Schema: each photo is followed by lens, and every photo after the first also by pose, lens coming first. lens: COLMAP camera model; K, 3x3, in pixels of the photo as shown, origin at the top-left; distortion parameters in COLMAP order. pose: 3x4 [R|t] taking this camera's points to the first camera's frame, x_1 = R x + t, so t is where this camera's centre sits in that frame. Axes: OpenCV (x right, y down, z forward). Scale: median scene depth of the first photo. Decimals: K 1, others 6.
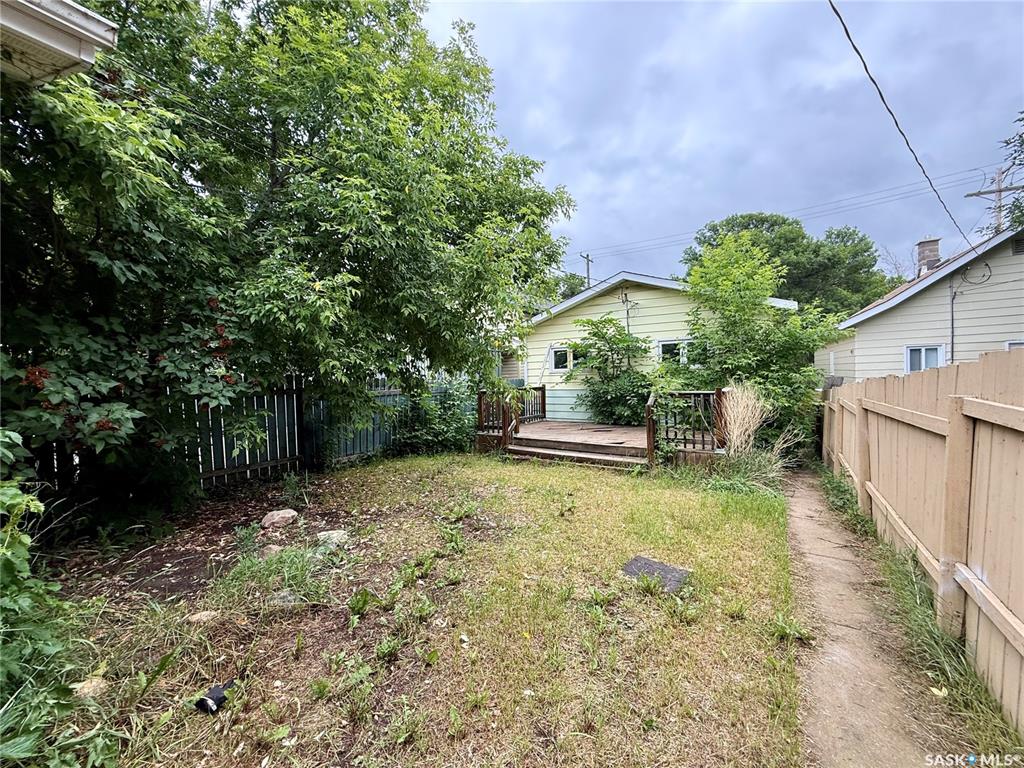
lens RADIAL K [[407.8, 0, 508.3], [0, 407.8, 384.8], [0, 0, 1]] dist [0.001113, 0.000081]
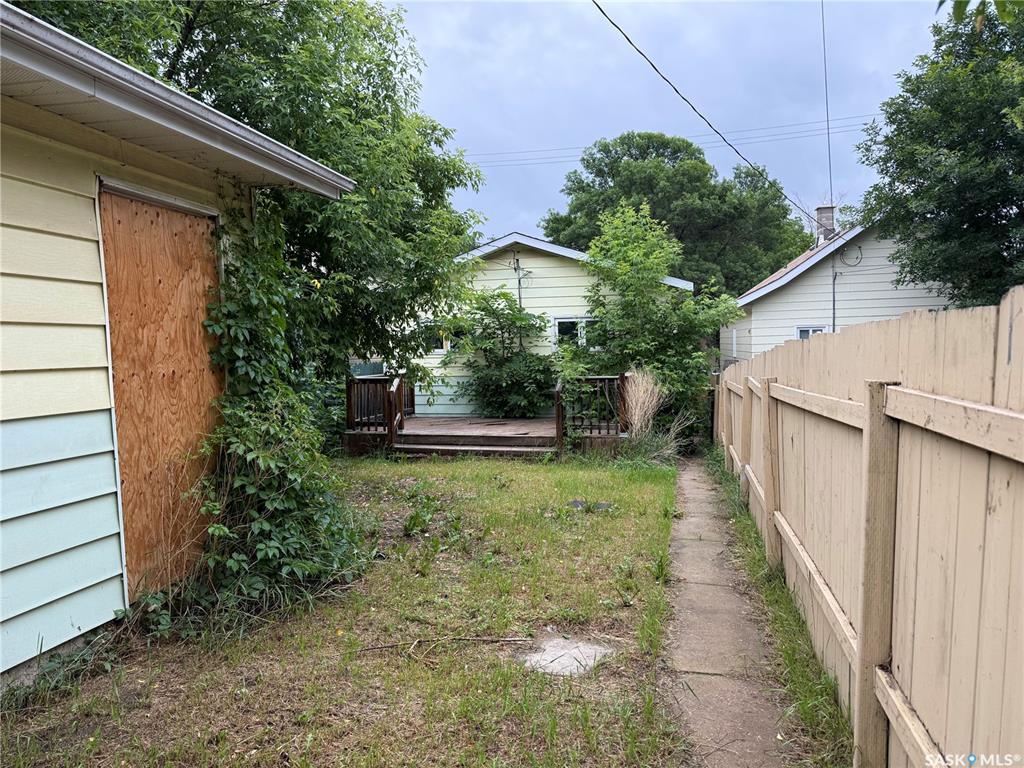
lens RADIAL K [[713.9, 0, 512.0], [0, 713.9, 384.0], [0, 0, 1]] dist [0.079863, -0.000013]
pose [[0.940716, -0.011520, 0.338999, -0.247322], [0.004273, 0.999746, 0.022118, -0.003905], [-0.339168, -0.019358, 0.940527, -0.416879]]
